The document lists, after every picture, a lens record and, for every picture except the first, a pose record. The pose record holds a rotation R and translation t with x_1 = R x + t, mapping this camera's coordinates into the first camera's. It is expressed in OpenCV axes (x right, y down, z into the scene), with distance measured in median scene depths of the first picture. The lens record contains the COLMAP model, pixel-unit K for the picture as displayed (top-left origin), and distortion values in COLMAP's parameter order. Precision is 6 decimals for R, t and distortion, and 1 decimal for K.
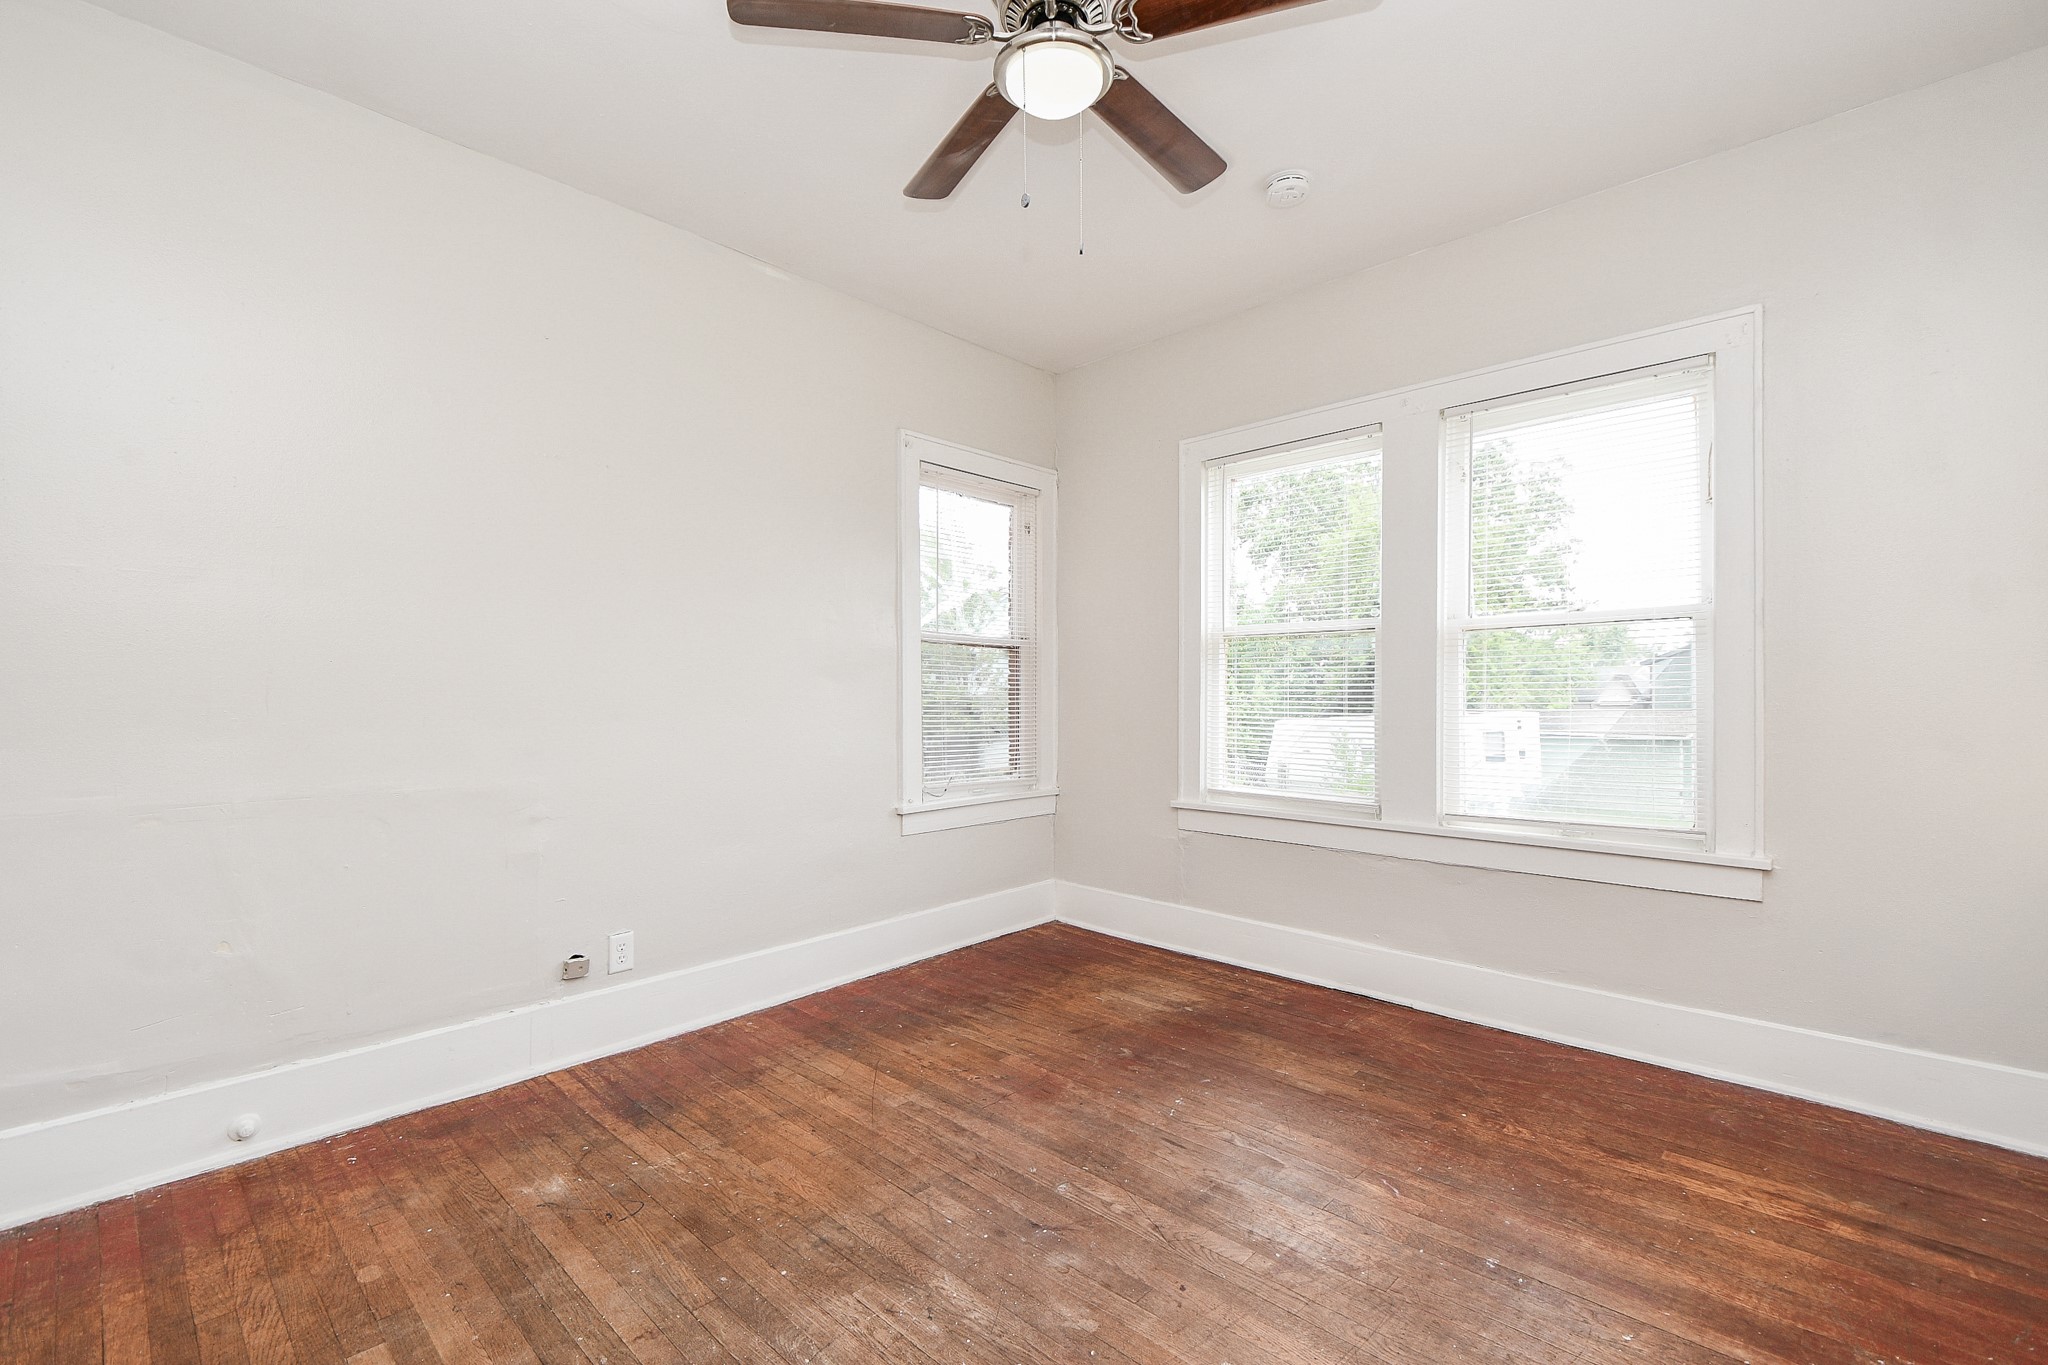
lens RADIAL K [[895.3, 0, 1030.1], [0, 895.3, 694.6], [0, 0, 1]] dist [0.046813, -0.030125]
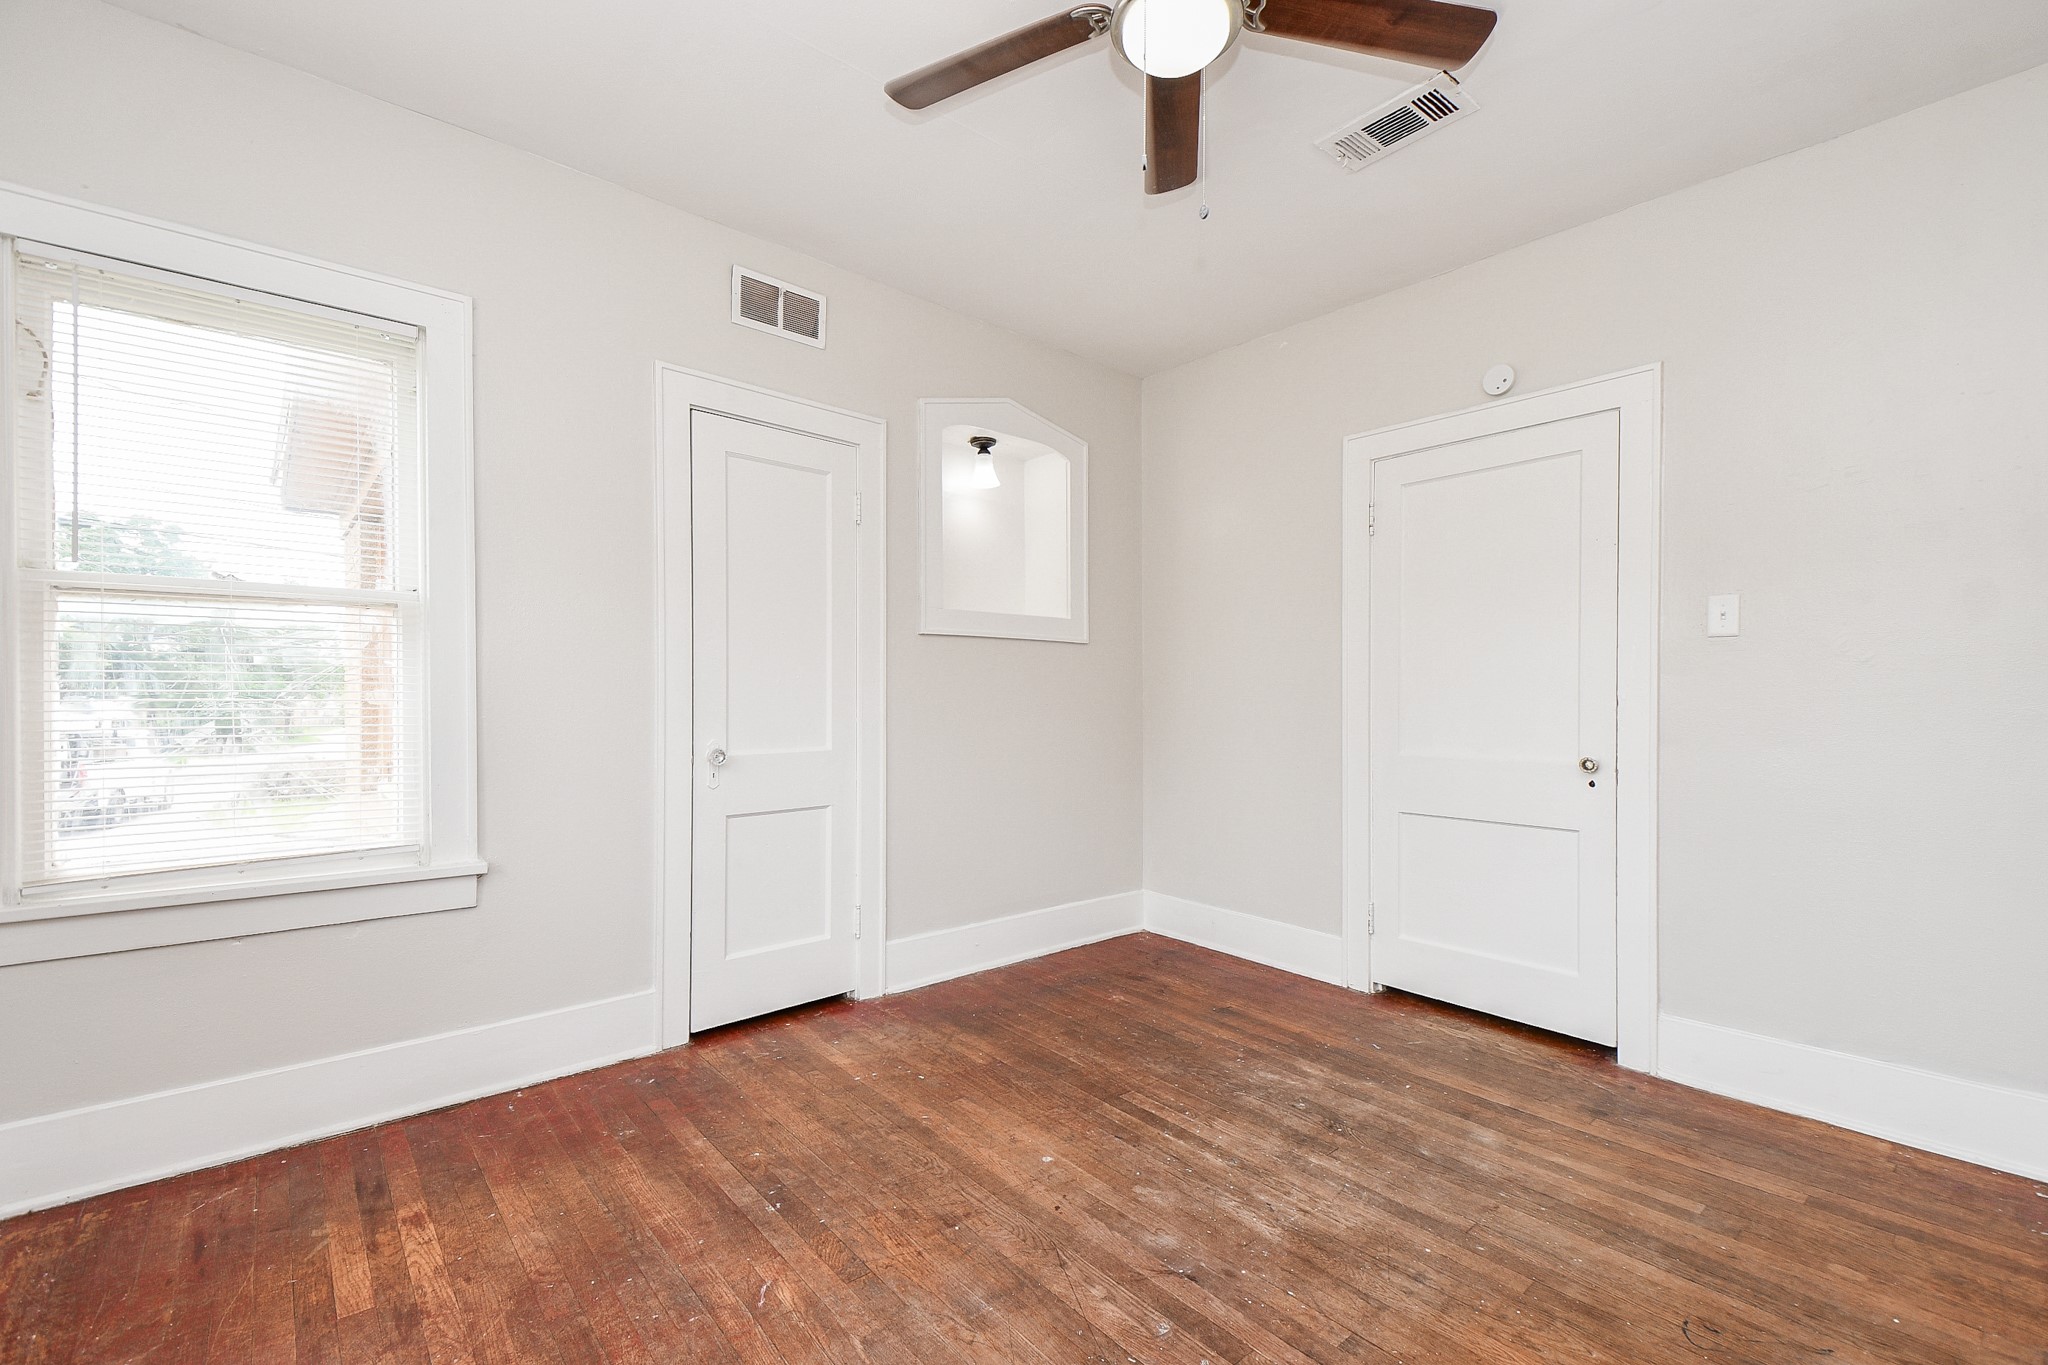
lens RADIAL K [[895.3, 0, 1030.1], [0, 895.3, 694.6], [0, 0, 1]] dist [0.046813, -0.030125]
pose [[-0.995398, -0.004297, 0.095732, 0.088118], [-0.004216, 0.999991, 0.001043, -0.008604], [-0.095736, 0.000634, -0.995407, 2.031528]]
